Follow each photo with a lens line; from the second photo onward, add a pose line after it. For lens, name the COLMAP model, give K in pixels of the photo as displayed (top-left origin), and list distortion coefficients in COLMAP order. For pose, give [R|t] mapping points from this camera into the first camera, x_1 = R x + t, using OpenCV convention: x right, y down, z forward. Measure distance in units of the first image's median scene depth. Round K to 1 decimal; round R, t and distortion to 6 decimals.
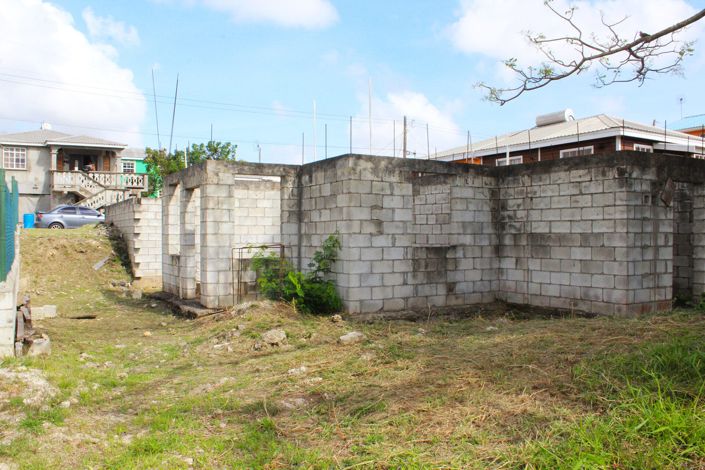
lens RADIAL K [[595.5, 0, 340.1], [0, 595.5, 246.3], [0, 0, 1]] dist [-0.168988, 0.161497]
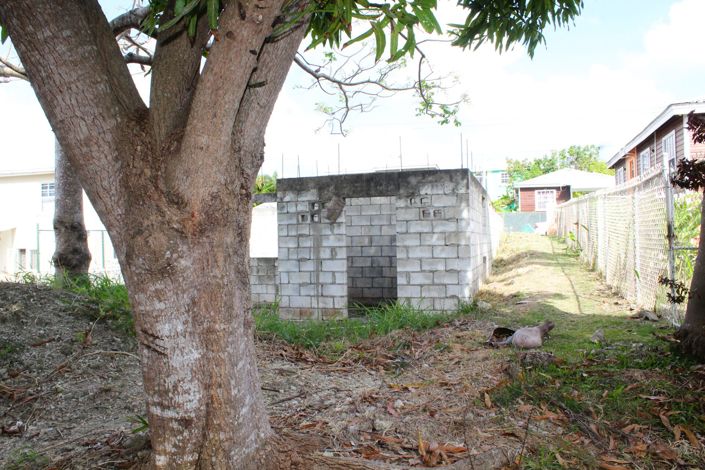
lens RADIAL K [[595.5, 0, 340.1], [0, 595.5, 246.3], [0, 0, 1]] dist [-0.168988, 0.161497]
pose [[0.672219, -0.007745, -0.740312, 1.313898], [0.004855, 0.999970, -0.006053, -0.016229], [0.740337, 0.000475, 0.672236, 0.229259]]
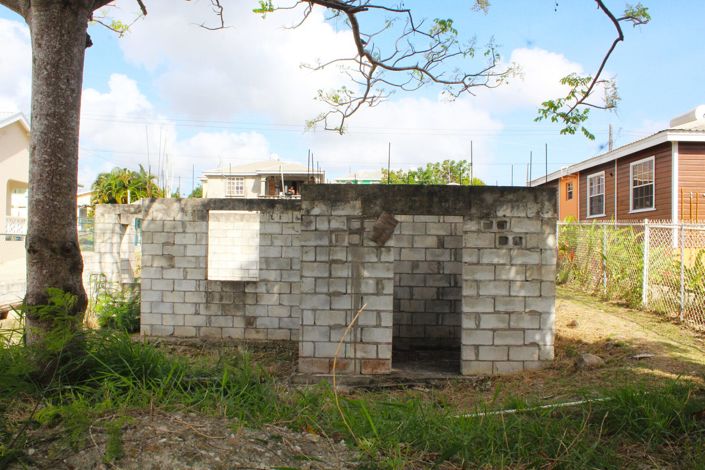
lens RADIAL K [[595.5, 0, 340.1], [0, 595.5, 246.3], [0, 0, 1]] dist [-0.168988, 0.161497]
pose [[0.847915, 0.014110, -0.529945, 0.905284], [-0.026287, 0.999535, -0.015447, -0.050806], [0.529481, 0.027029, 0.847891, 0.220789]]
